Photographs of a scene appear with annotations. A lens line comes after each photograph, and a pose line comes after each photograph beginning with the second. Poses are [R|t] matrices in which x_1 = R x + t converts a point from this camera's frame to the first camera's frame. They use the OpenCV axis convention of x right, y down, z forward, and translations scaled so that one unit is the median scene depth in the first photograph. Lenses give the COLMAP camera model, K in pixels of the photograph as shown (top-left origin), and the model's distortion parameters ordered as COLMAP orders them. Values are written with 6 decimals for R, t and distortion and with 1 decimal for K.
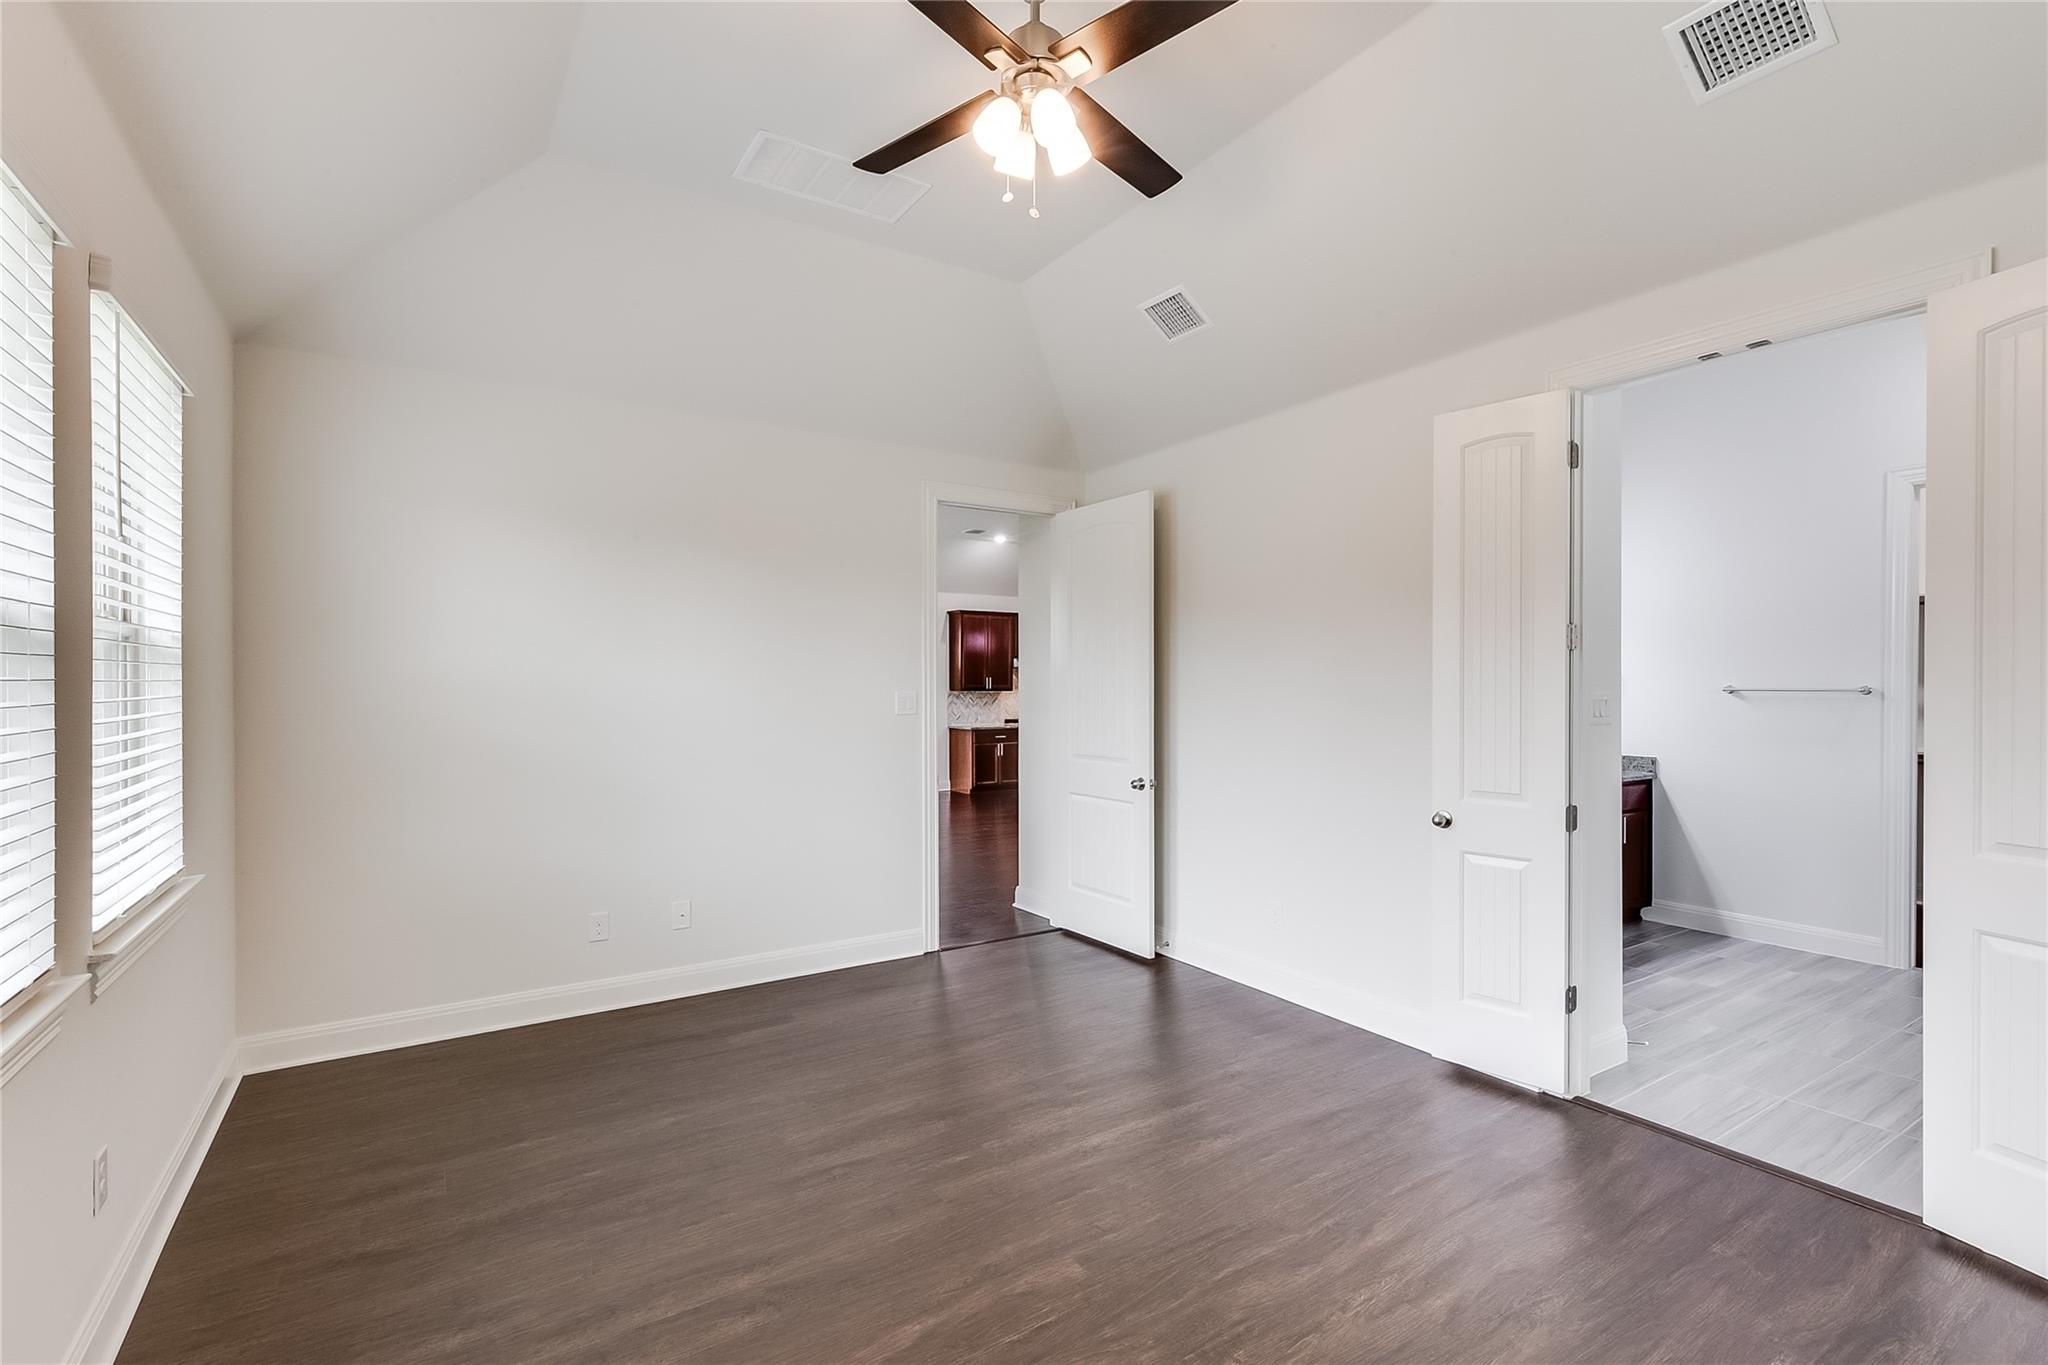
lens RADIAL K [[934.0, 0, 1030.1], [0, 934.0, 688.5], [0, 0, 1]] dist [0.007832, 0.000199]
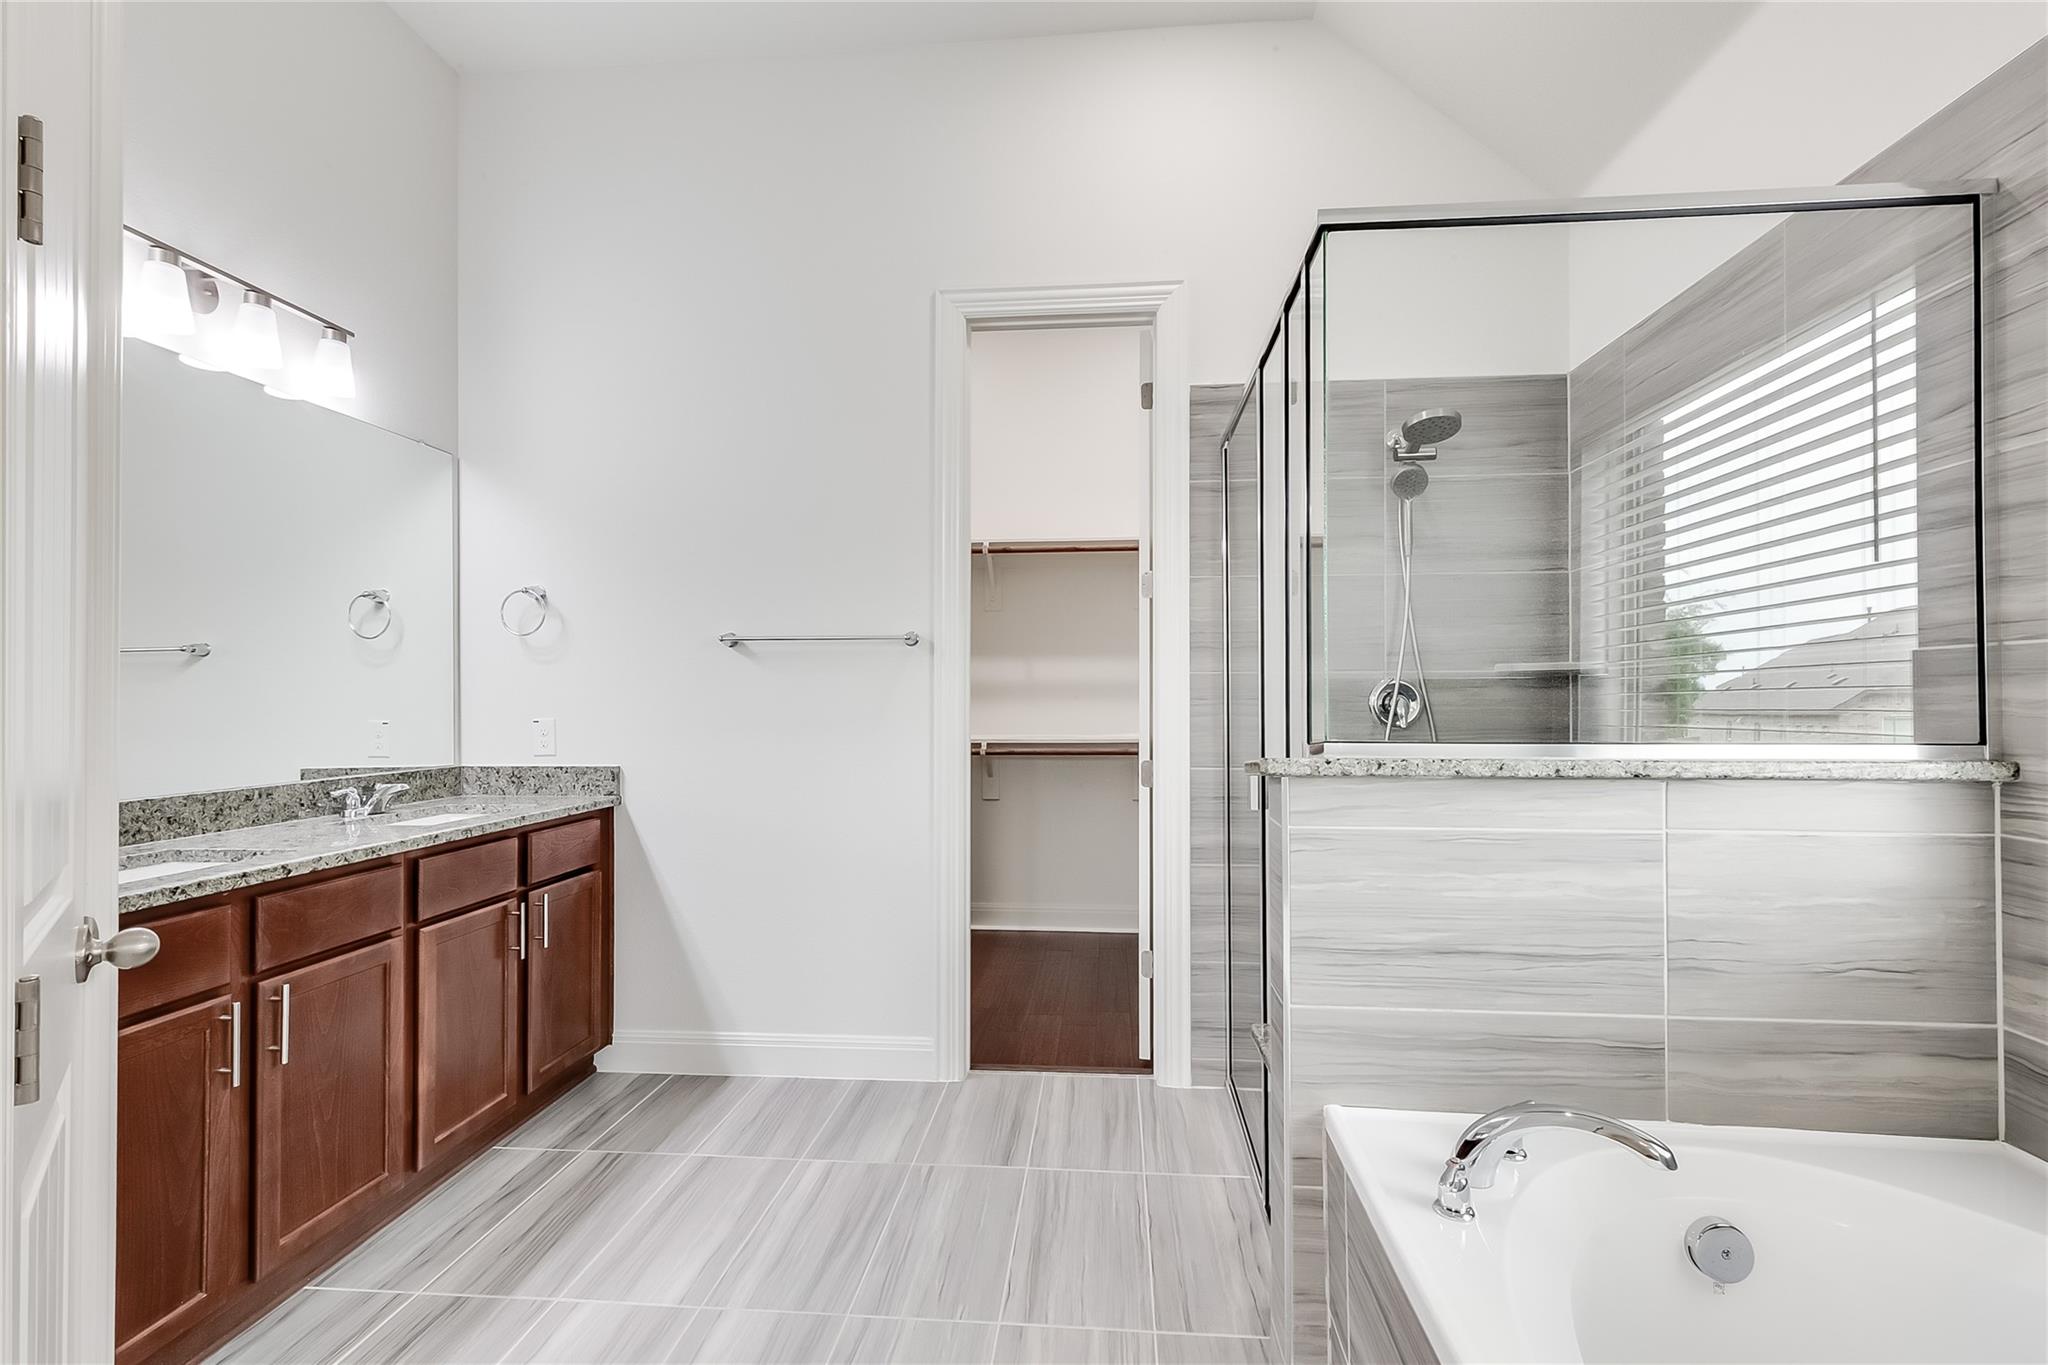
lens RADIAL K [[919.7, 0, 1027.2], [0, 919.7, 687.3], [0, 0, 1]] dist [0.001095, -0.000038]
pose [[0.616708, 0.009899, 0.787130, 0.590138], [0.005889, 0.999835, -0.017189, 0.057115], [-0.787170, 0.015236, 0.616547, 0.728170]]
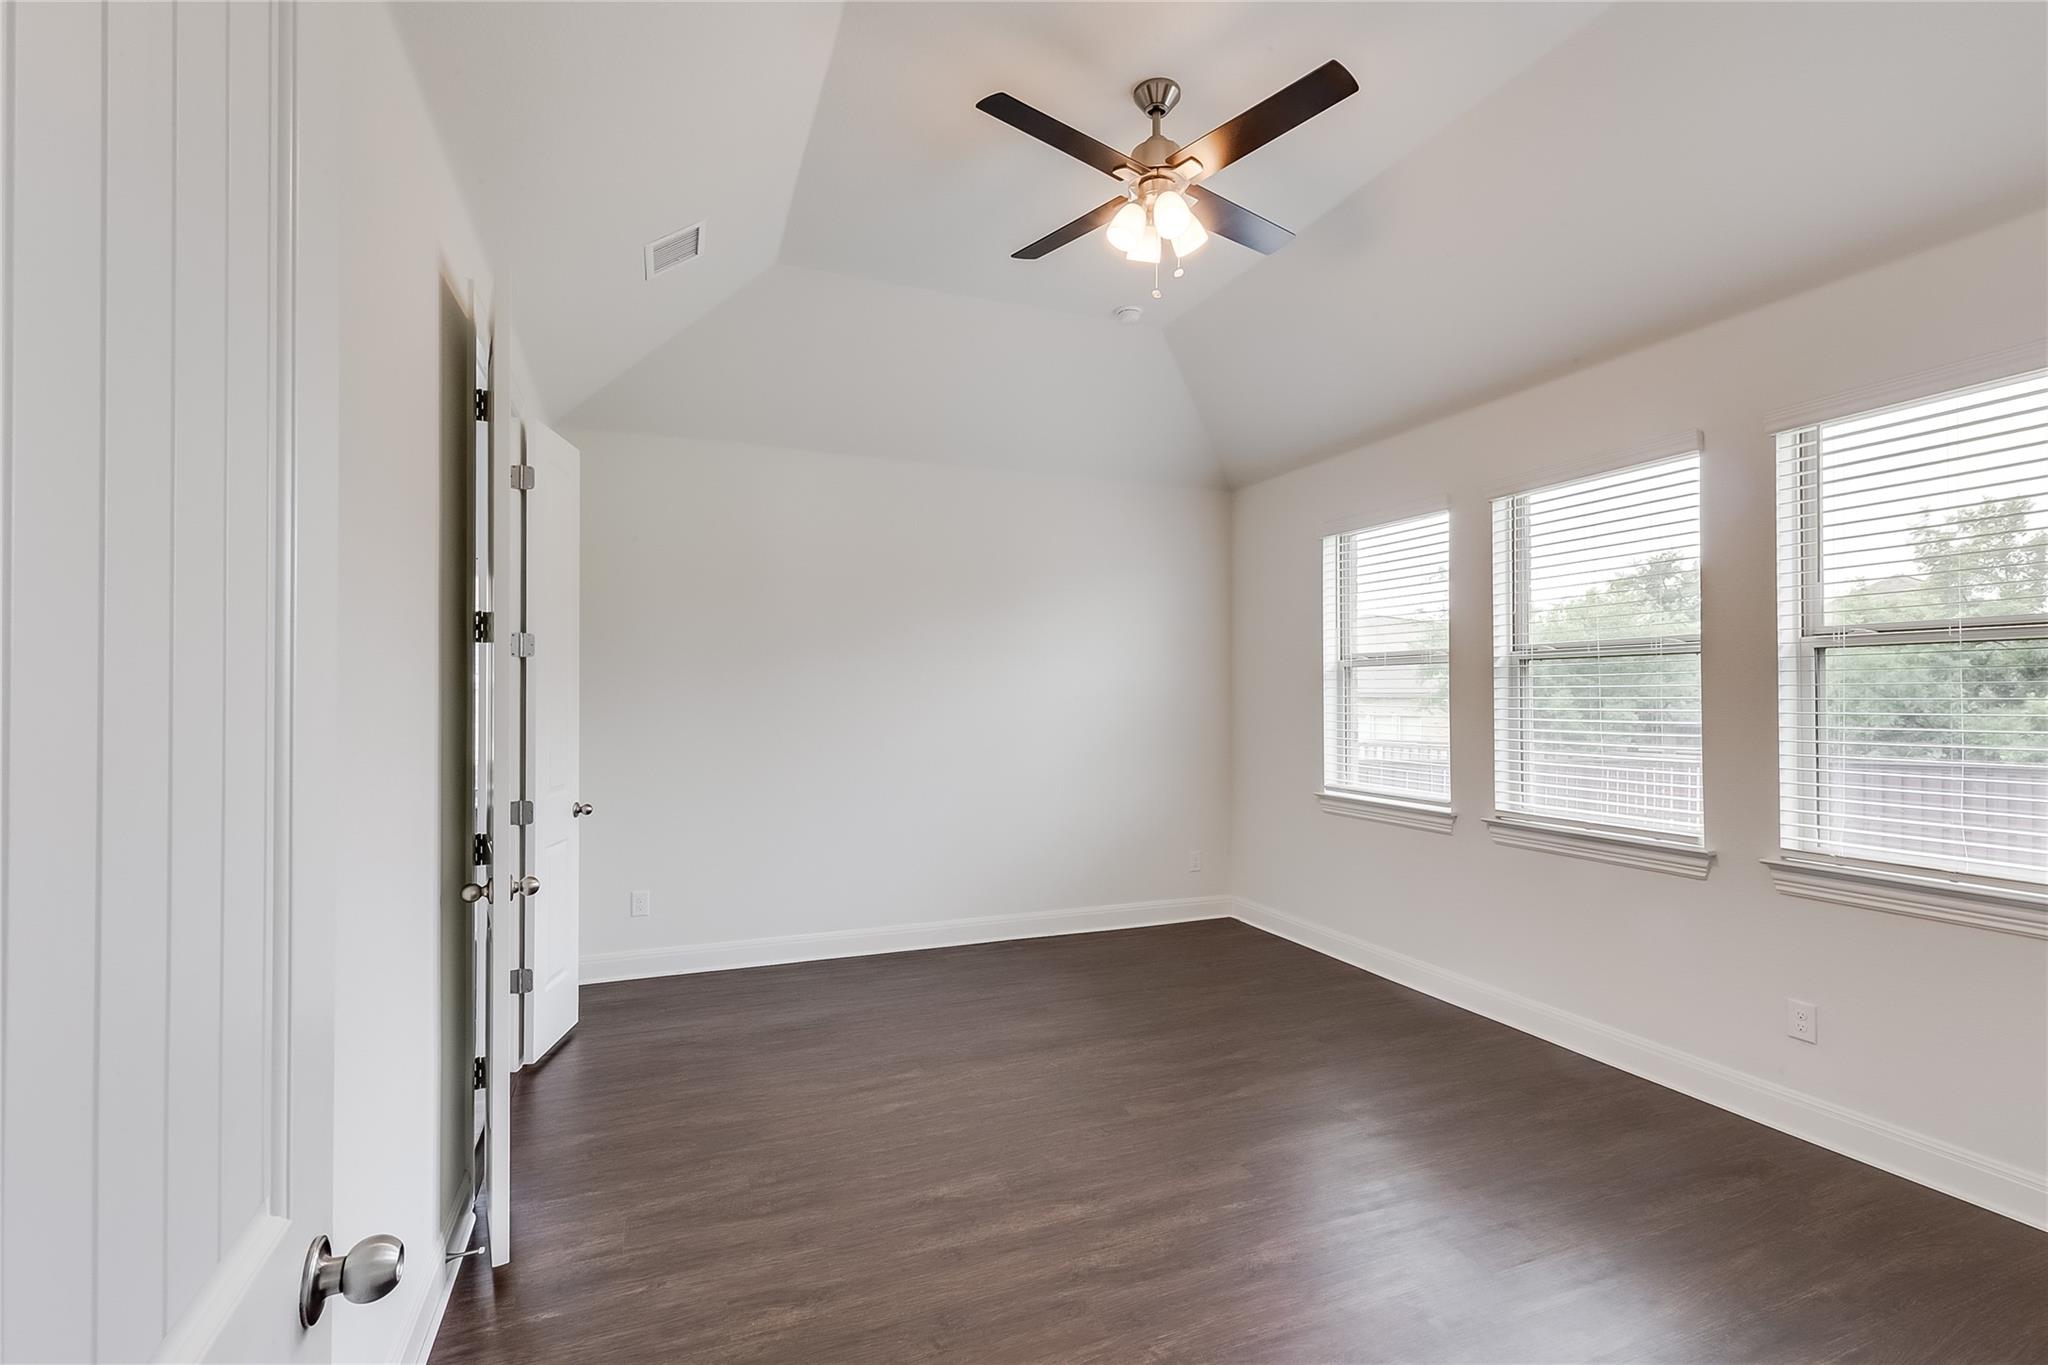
lens RADIAL K [[919.7, 0, 1027.2], [0, 919.7, 687.3], [0, 0, 1]] dist [0.001095, -0.000038]
pose [[-0.981537, 0.002496, 0.191257, -0.038854], [0.001573, 0.999986, -0.004973, 0.001406], [-0.191267, -0.004580, -0.981527, 1.464407]]
